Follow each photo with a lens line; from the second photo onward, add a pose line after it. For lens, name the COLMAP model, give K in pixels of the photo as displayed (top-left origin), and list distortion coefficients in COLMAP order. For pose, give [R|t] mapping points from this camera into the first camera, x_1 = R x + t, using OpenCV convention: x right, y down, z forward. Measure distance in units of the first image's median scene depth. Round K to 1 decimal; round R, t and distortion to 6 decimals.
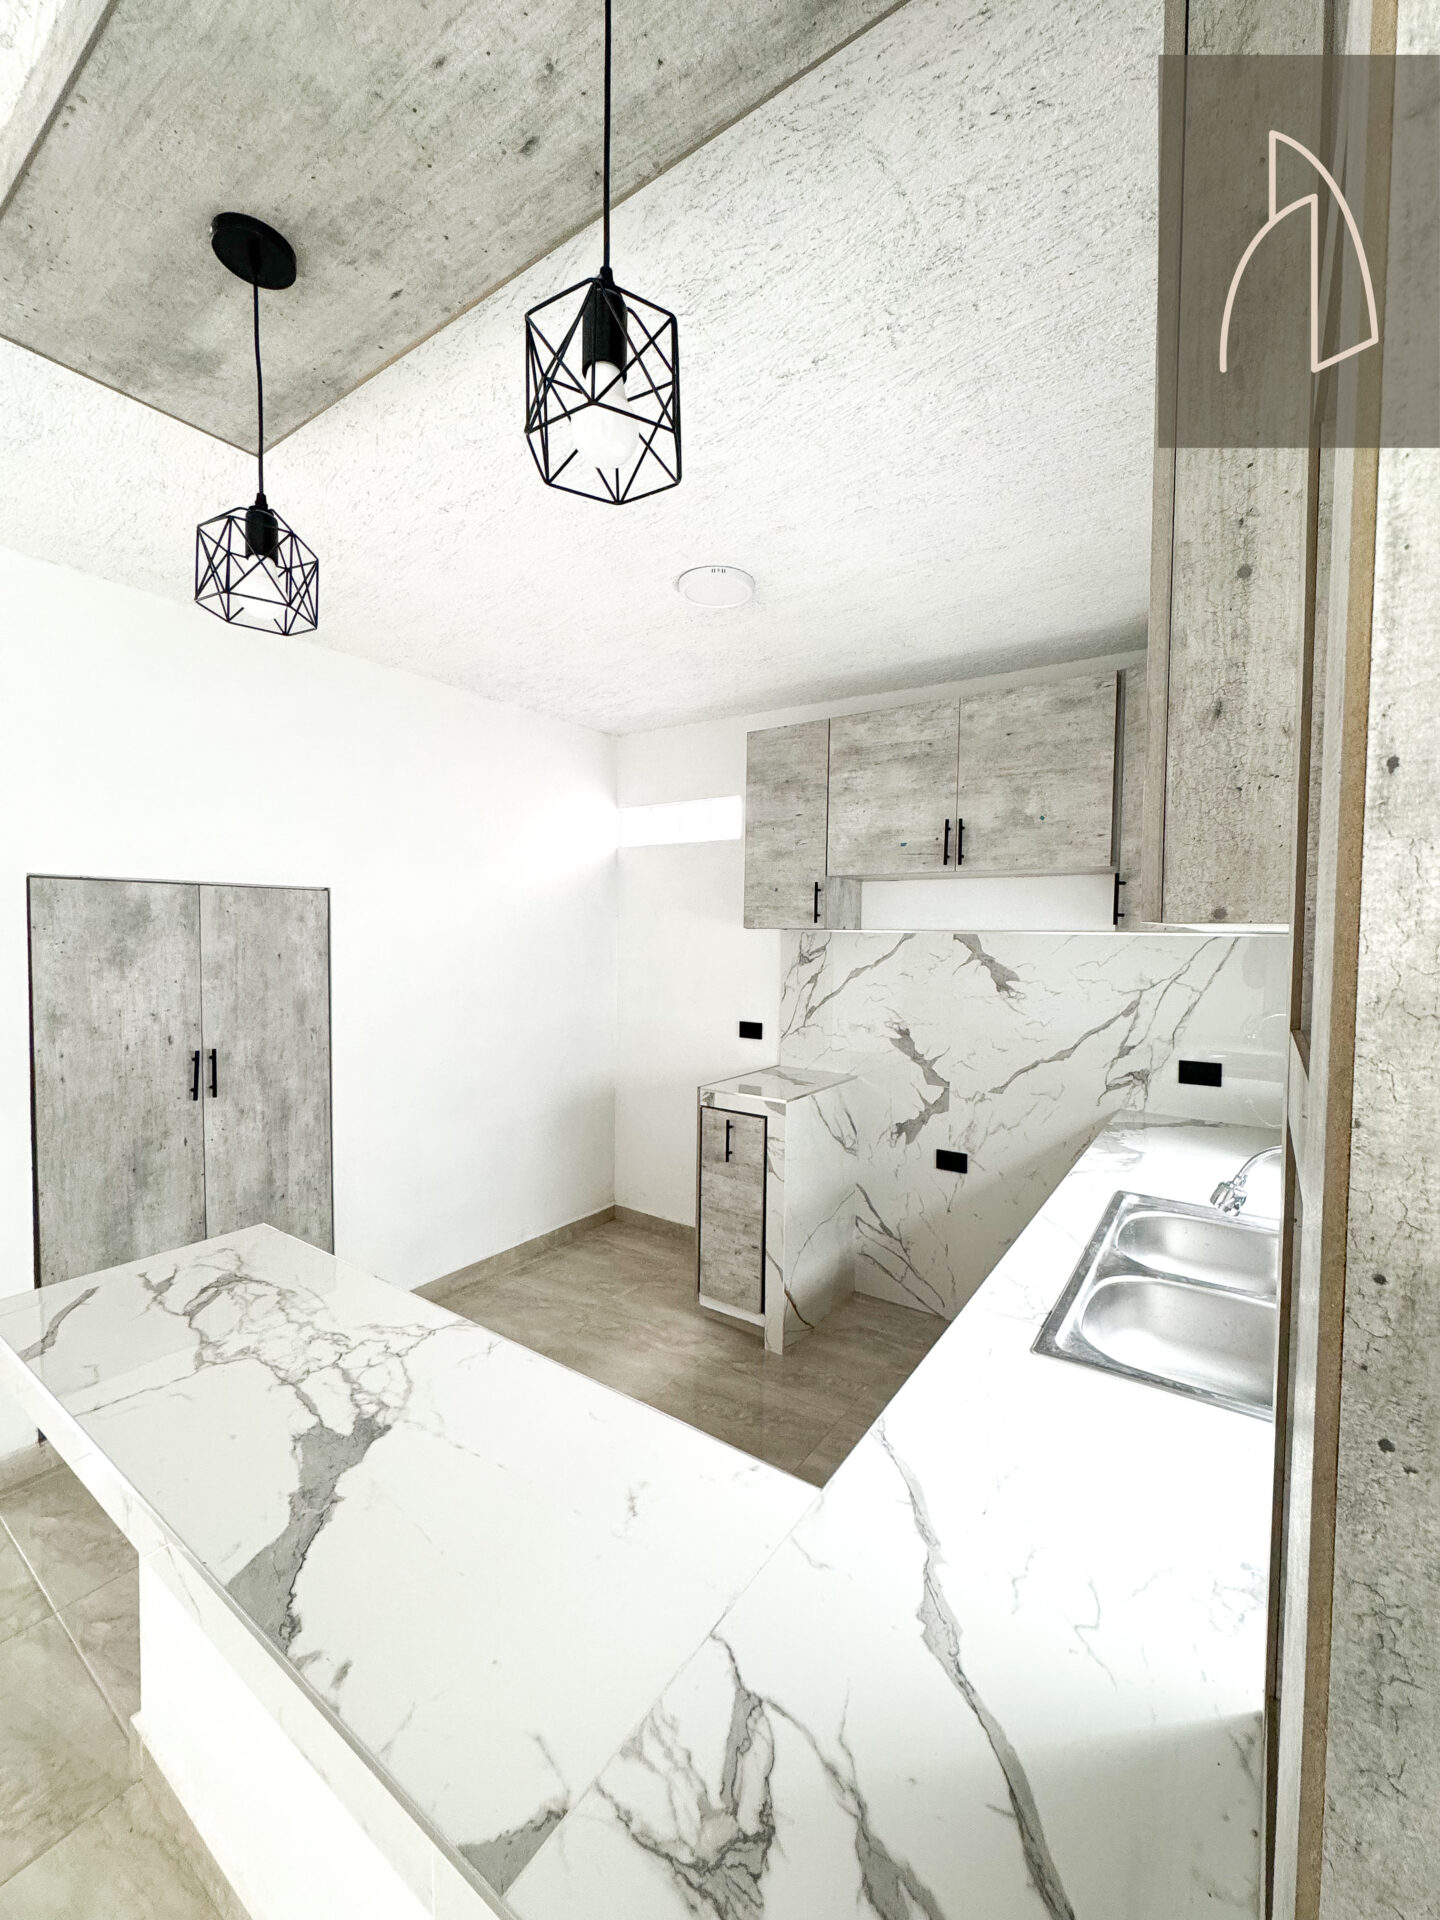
lens RADIAL K [[767.3, 0, 720.9], [0, 767.3, 957.2], [0, 0, 1]] dist [-0.004675, 0.000971]
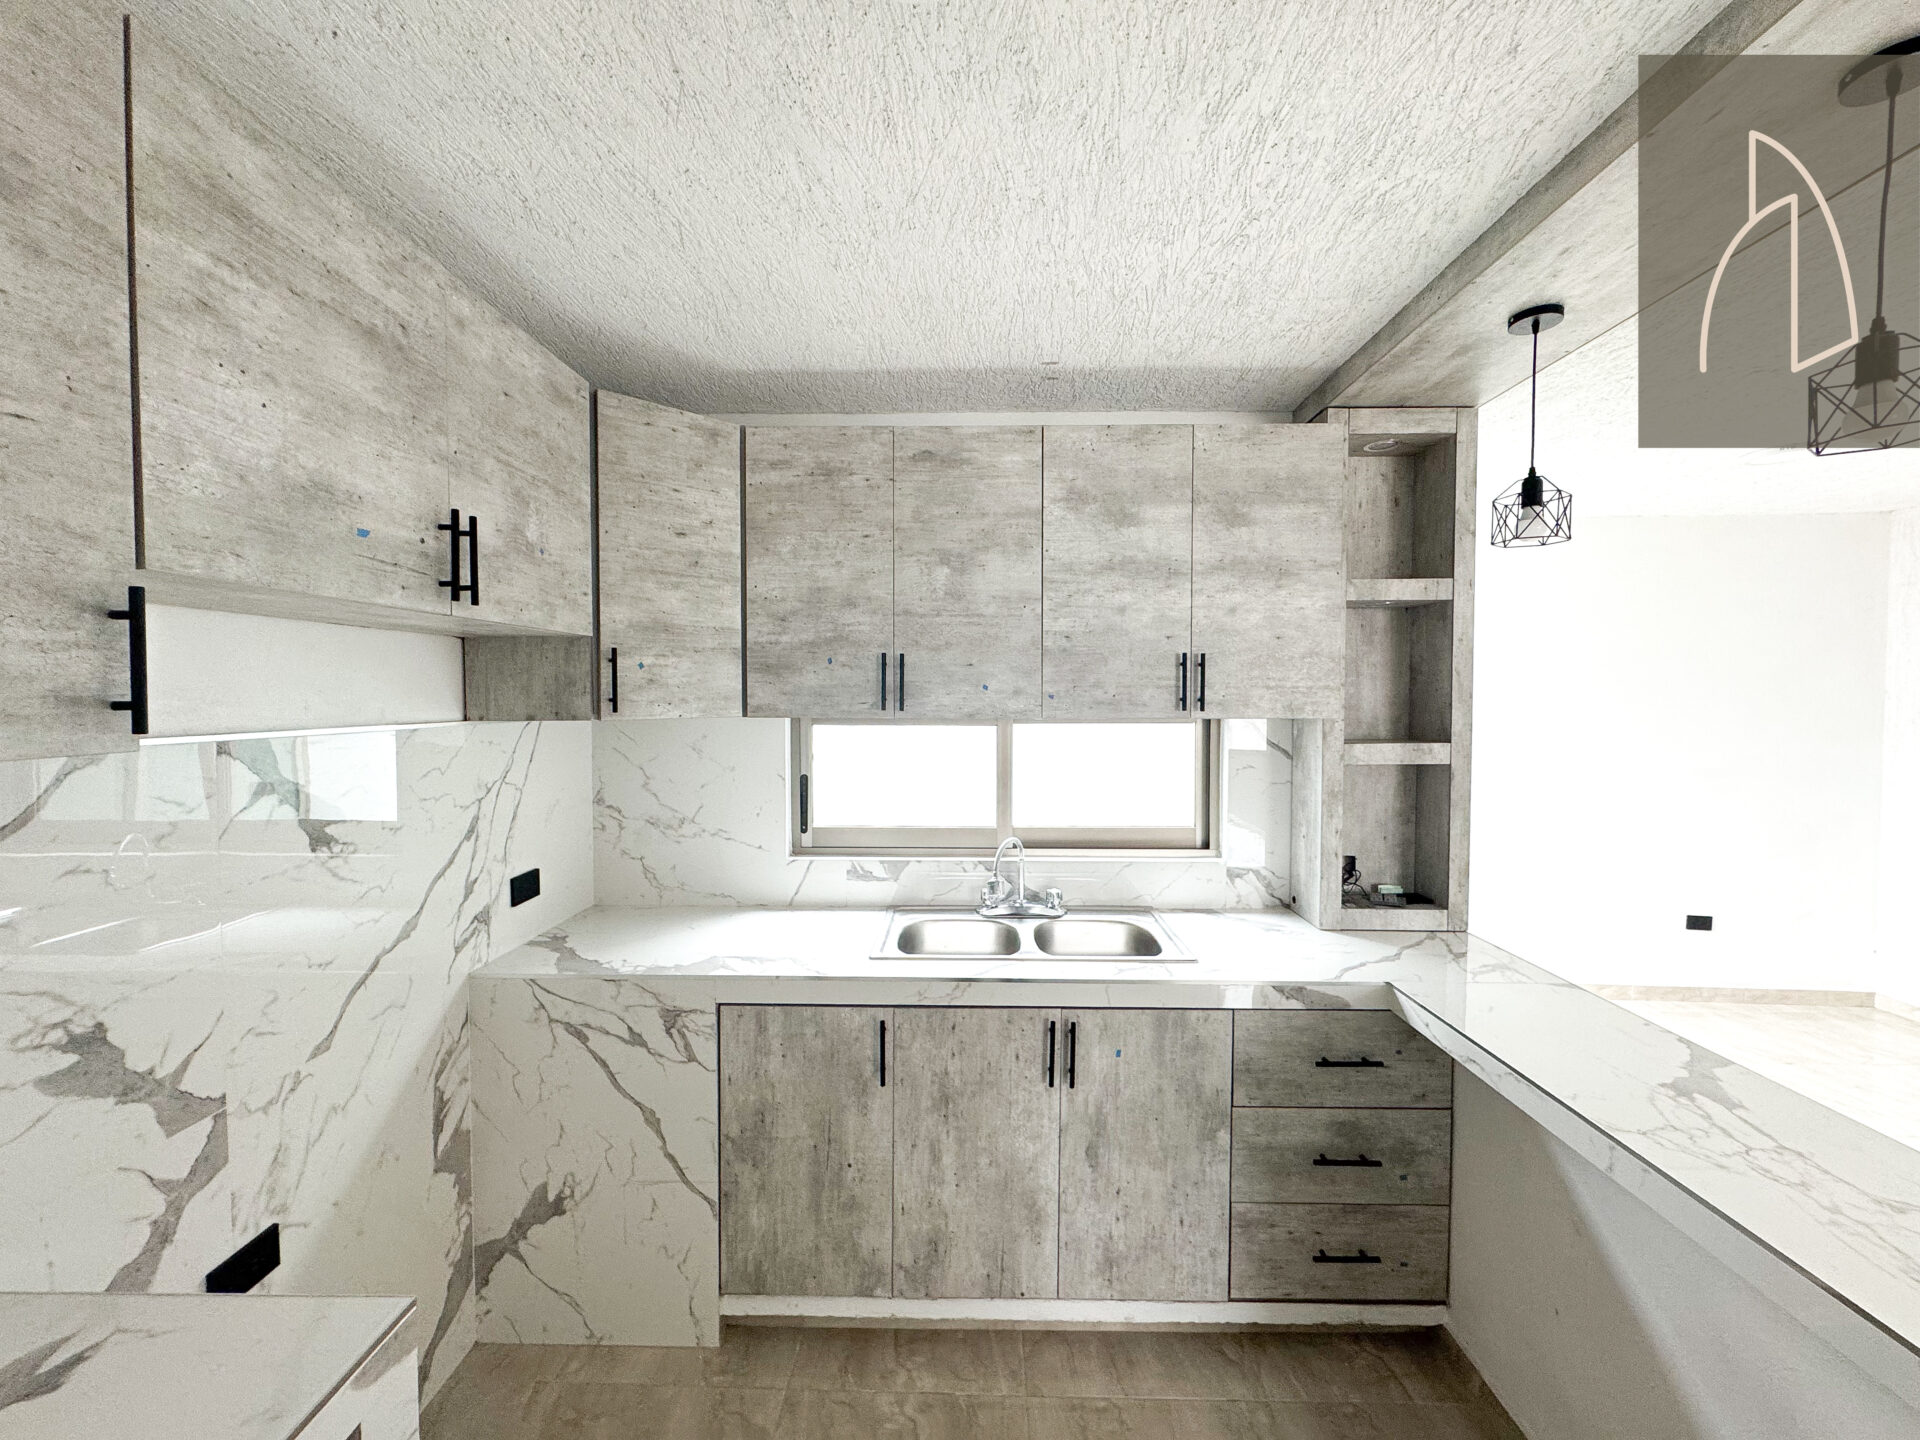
lens RADIAL K [[767.3, 0, 956.9], [0, 767.3, 716.5], [0, 0, 1]] dist [-0.004675, 0.000971]
pose [[-0.562008, -0.037074, 0.826300, -0.294724], [0.020457, 0.998066, 0.058695, -0.066878], [-0.826879, 0.049891, -0.560163, 0.991755]]
